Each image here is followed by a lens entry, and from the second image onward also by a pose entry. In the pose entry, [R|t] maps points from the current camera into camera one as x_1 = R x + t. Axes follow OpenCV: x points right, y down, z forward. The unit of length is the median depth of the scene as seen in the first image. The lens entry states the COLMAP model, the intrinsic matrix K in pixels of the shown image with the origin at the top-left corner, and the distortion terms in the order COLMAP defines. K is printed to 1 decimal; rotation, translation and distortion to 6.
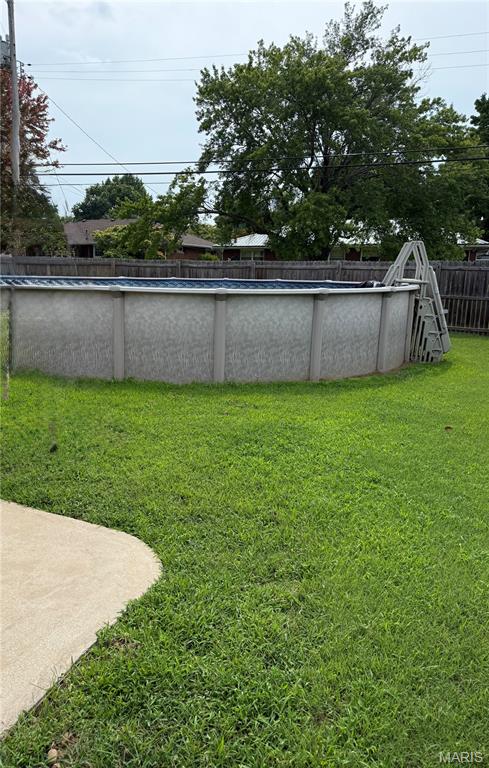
lens RADIAL K [[550.9, 0, 243.2], [0, 550.9, 387.3], [0, 0, 1]] dist [0.000452, -0.002599]
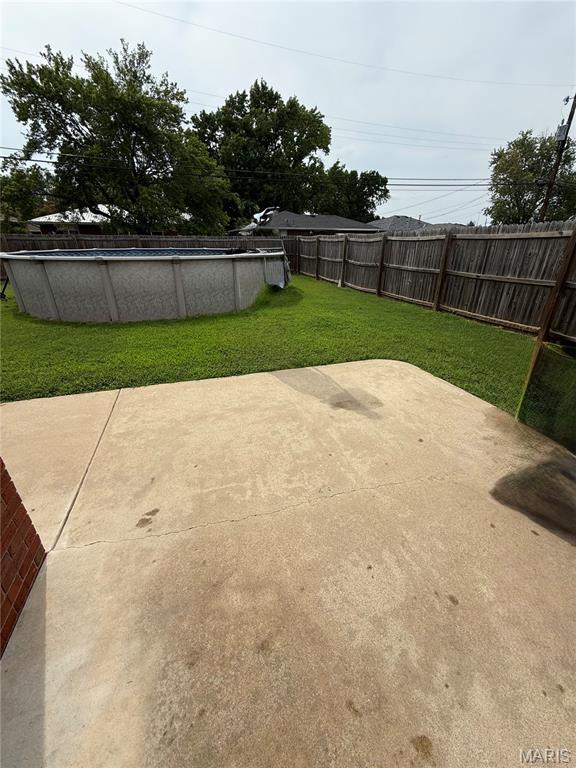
lens RADIAL K [[307.9, 0, 293.4], [0, 307.9, 382.3], [0, 0, 1]] dist [0.000329, 0.000459]
pose [[0.755332, -0.266976, 0.598497, -0.191944], [0.133039, 0.956708, 0.258864, -0.006099], [-0.641697, -0.115904, 0.758150, 0.024827]]
